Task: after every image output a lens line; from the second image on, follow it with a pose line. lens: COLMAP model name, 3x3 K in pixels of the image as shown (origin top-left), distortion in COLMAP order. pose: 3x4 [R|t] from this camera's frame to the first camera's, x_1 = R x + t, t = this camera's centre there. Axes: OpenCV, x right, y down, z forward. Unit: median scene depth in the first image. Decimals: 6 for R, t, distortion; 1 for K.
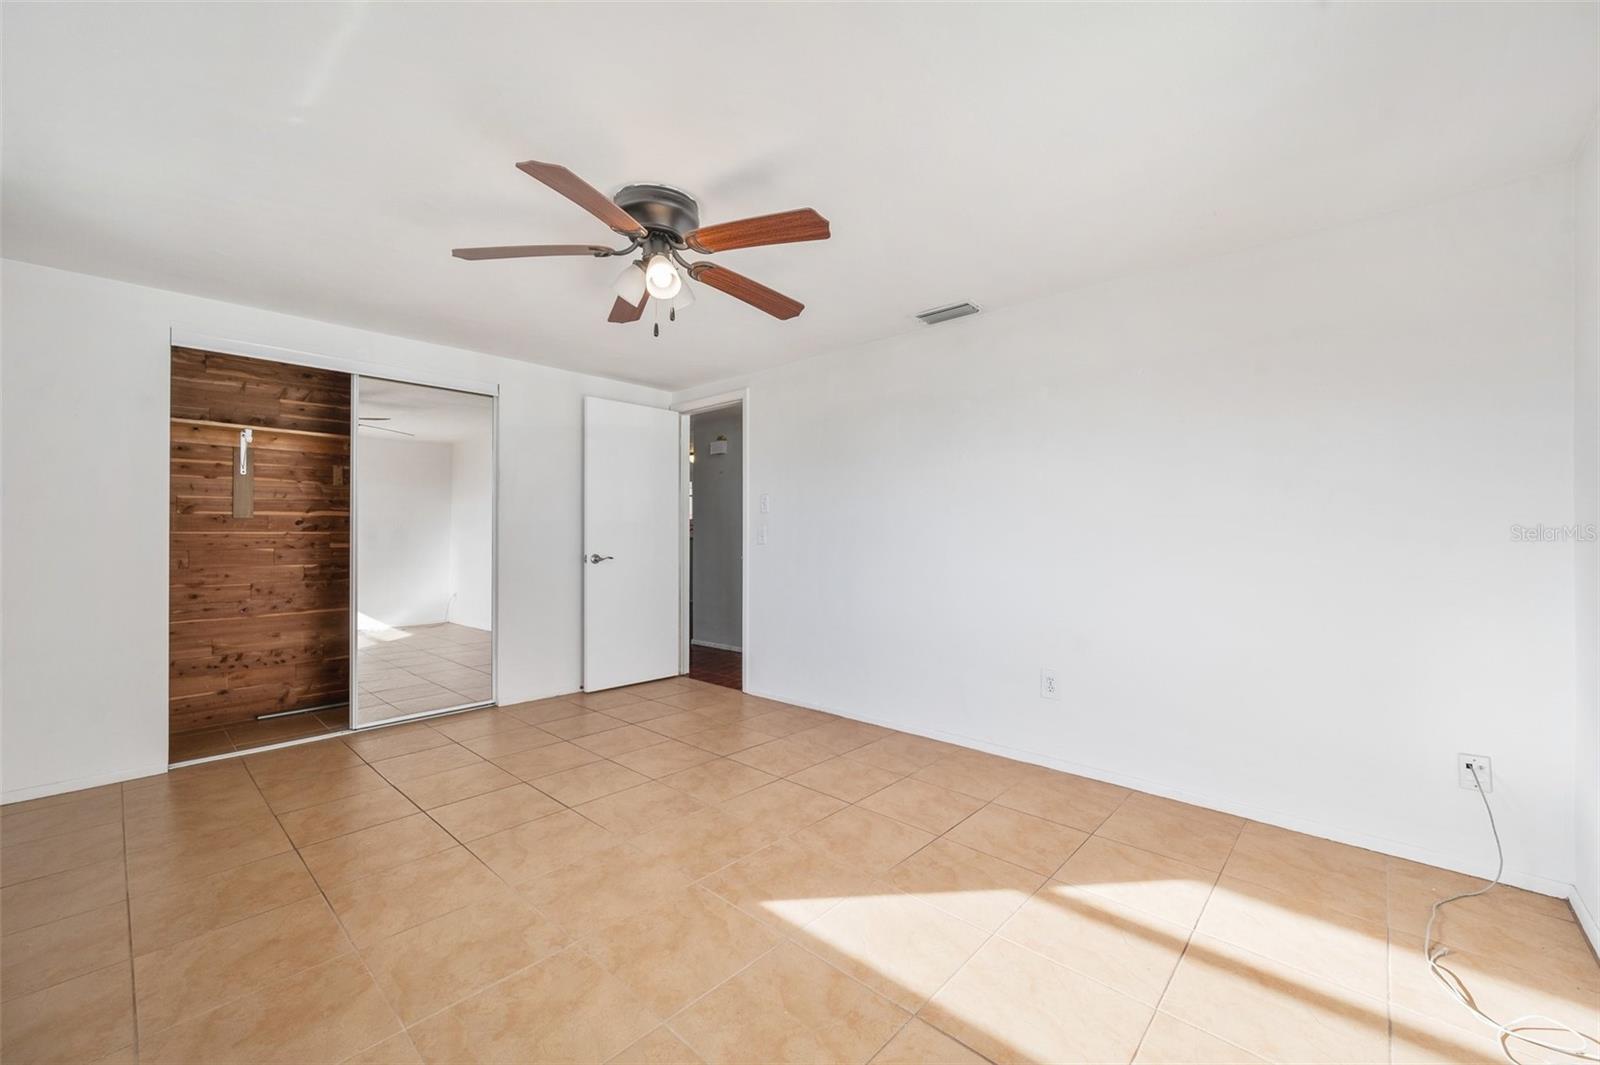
lens RADIAL K [[633.7, 0, 811.7], [0, 633.7, 533.0], [0, 0, 1]] dist [-0.003298, 0.001152]
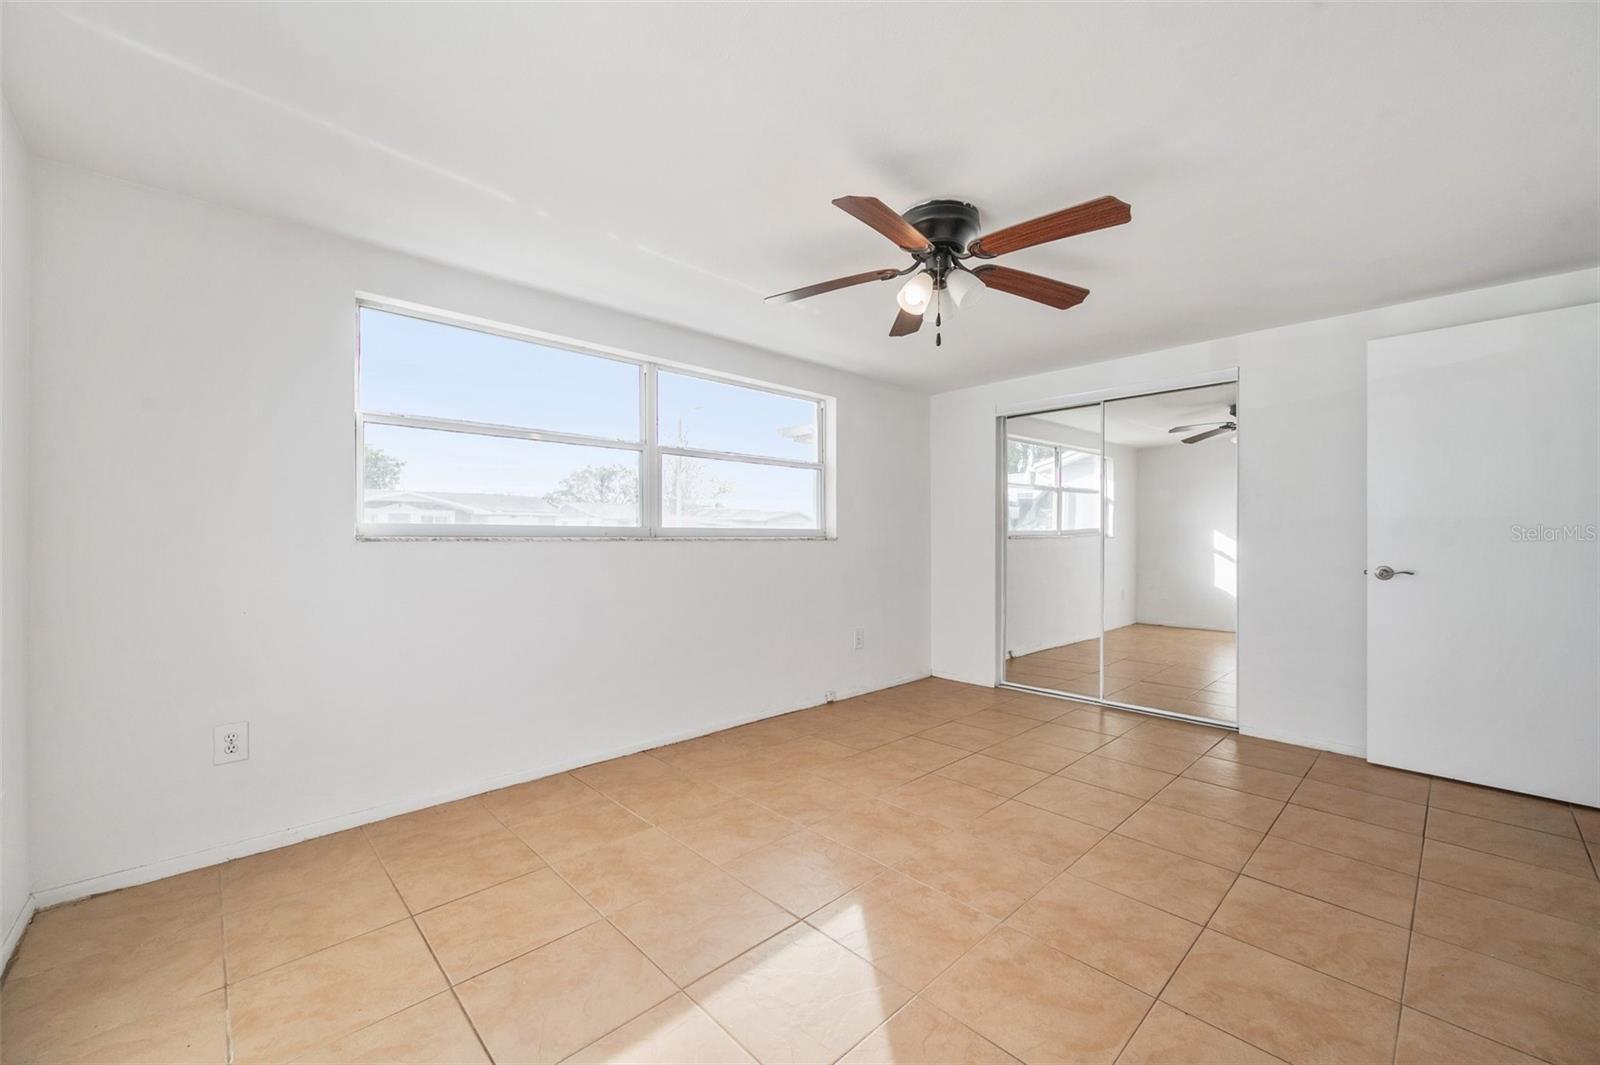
lens RADIAL K [[633.7, 0, 794.2], [0, 633.7, 539.2], [0, 0, 1]] dist [-0.003298, 0.001152]
pose [[-0.086680, 0.002358, -0.996233, 0.732184], [0.000926, 0.999997, 0.002286, 0.003486], [0.996236, -0.000724, -0.086682, 0.782097]]
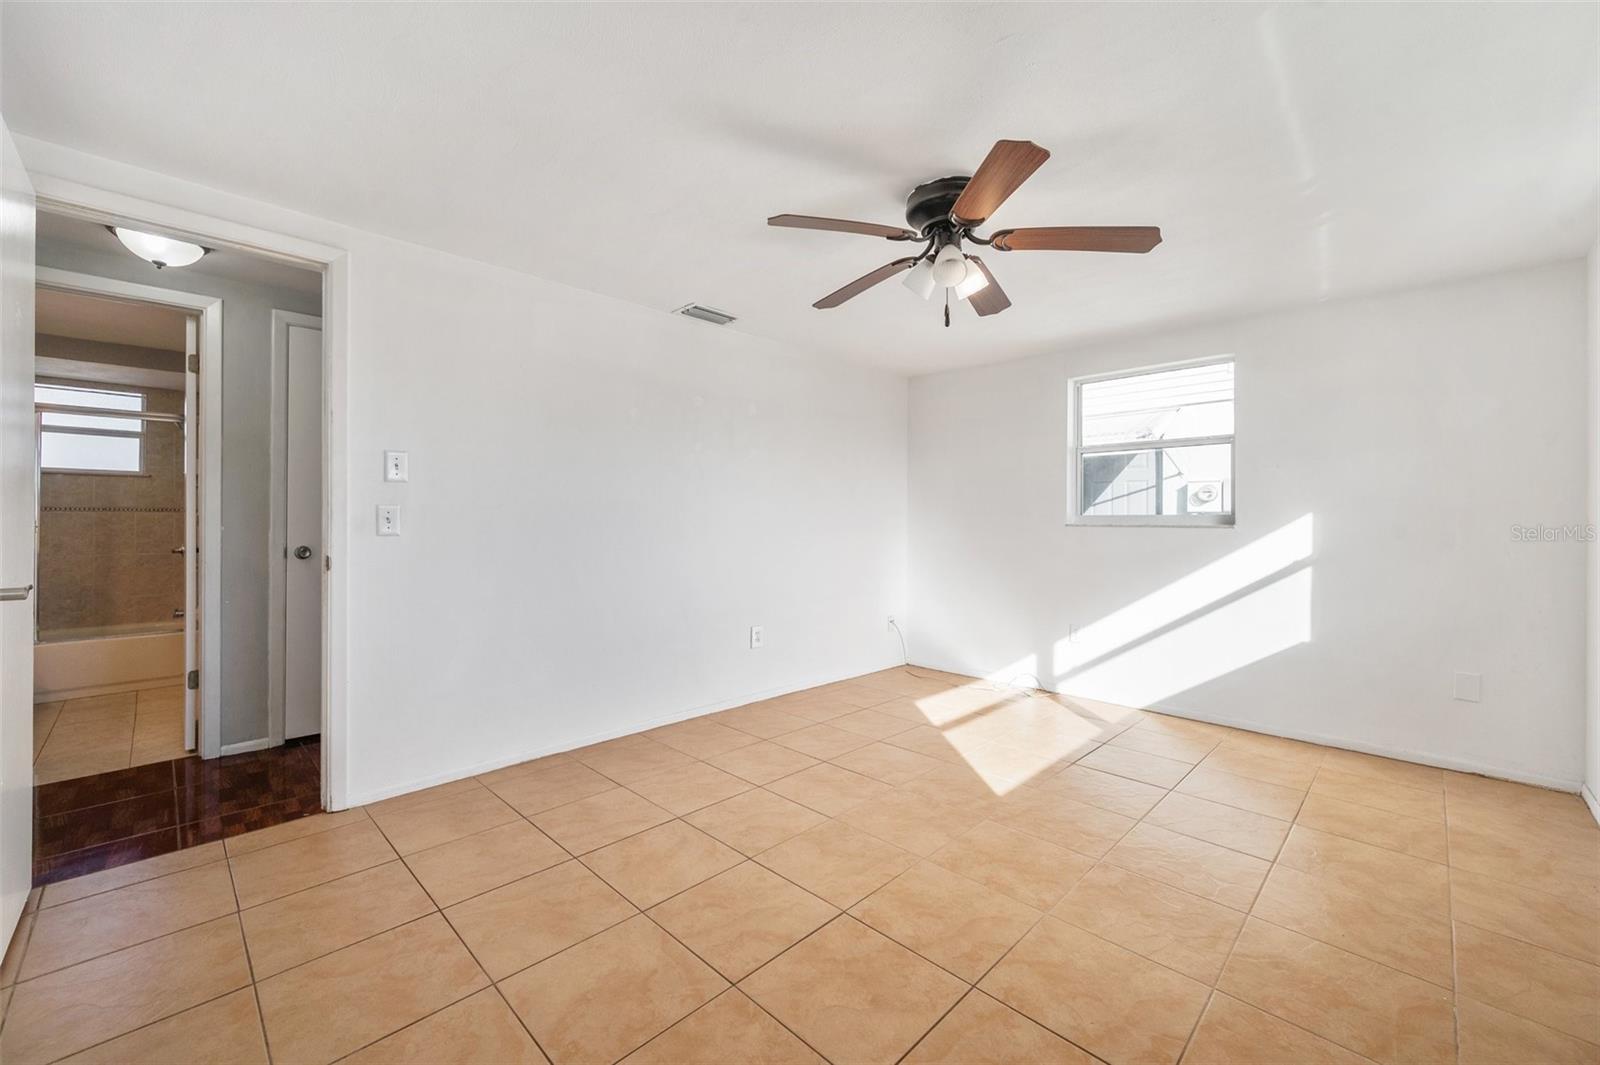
lens RADIAL K [[633.7, 0, 786.8], [0, 633.7, 520.7], [0, 0, 1]] dist [-0.003298, 0.001152]
pose [[0.065719, -0.000684, 0.997838, -1.159153], [-0.008285, 0.999965, 0.001231, -0.001392], [-0.997804, -0.008348, 0.065711, 1.086385]]
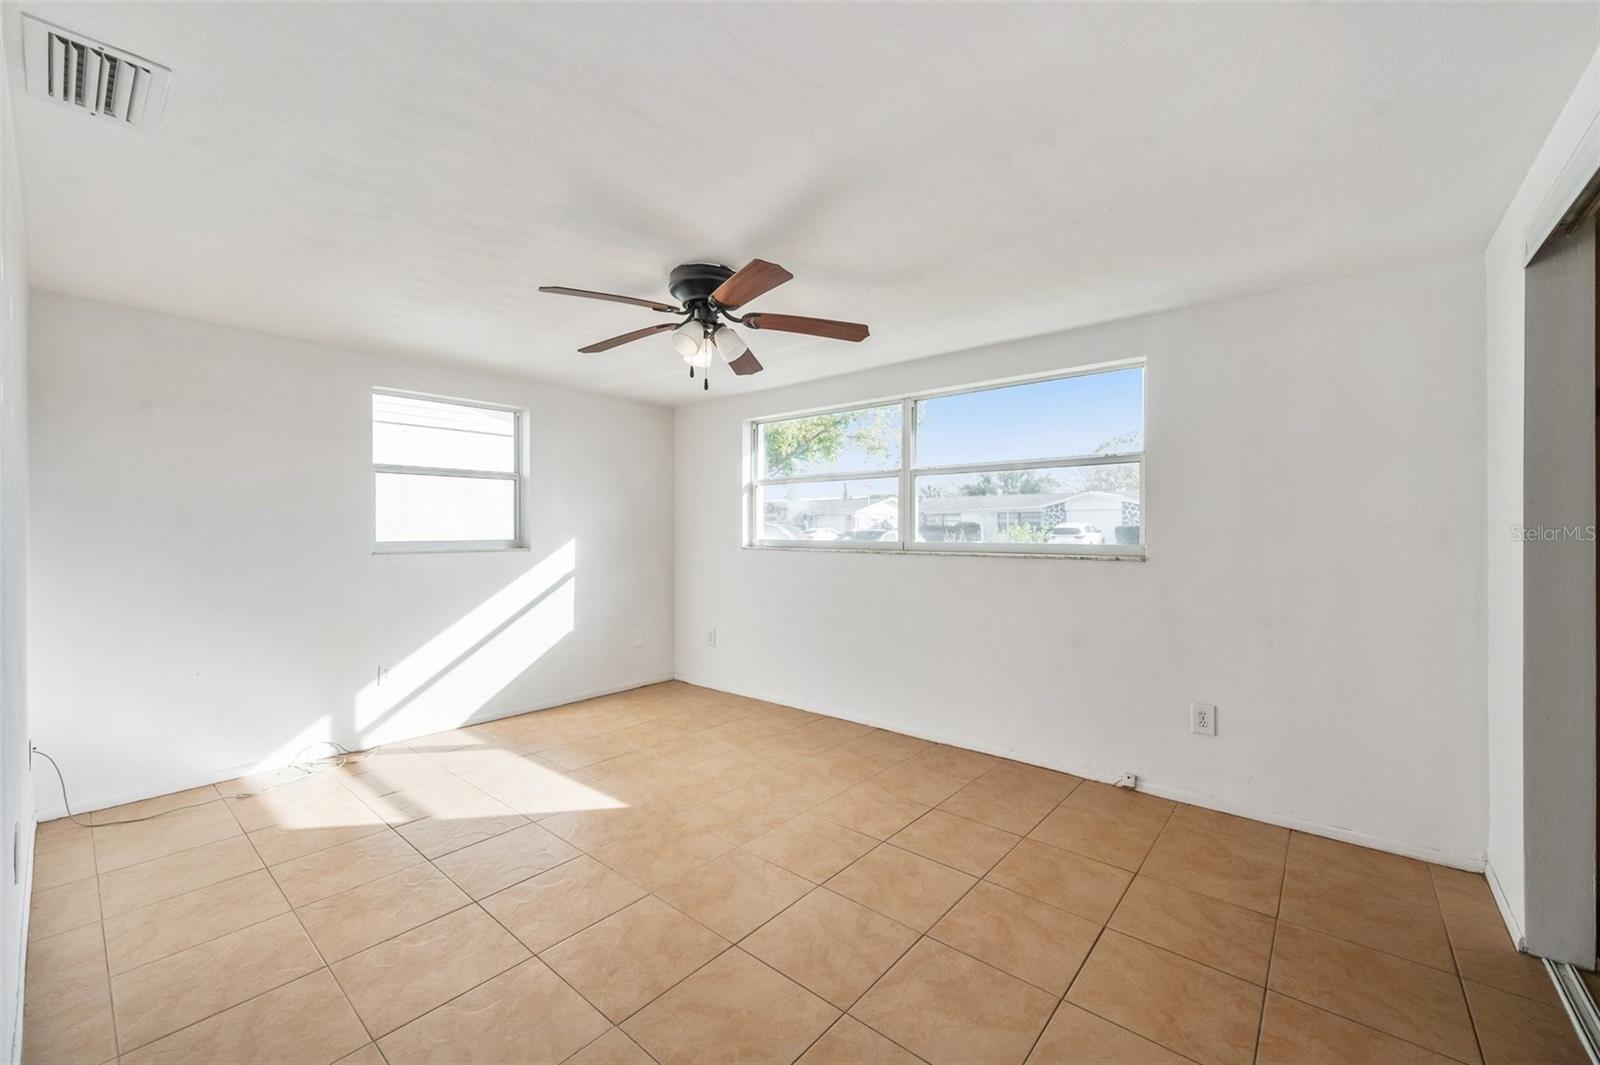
lens RADIAL K [[633.7, 0, 799.7], [0, 633.7, 528.9], [0, 0, 1]] dist [-0.003298, 0.001152]
pose [[-0.999869, -0.000470, -0.016187, -0.364393], [-0.000402, 0.999991, -0.004202, -0.046084], [0.016189, -0.004195, -0.999860, 1.974481]]
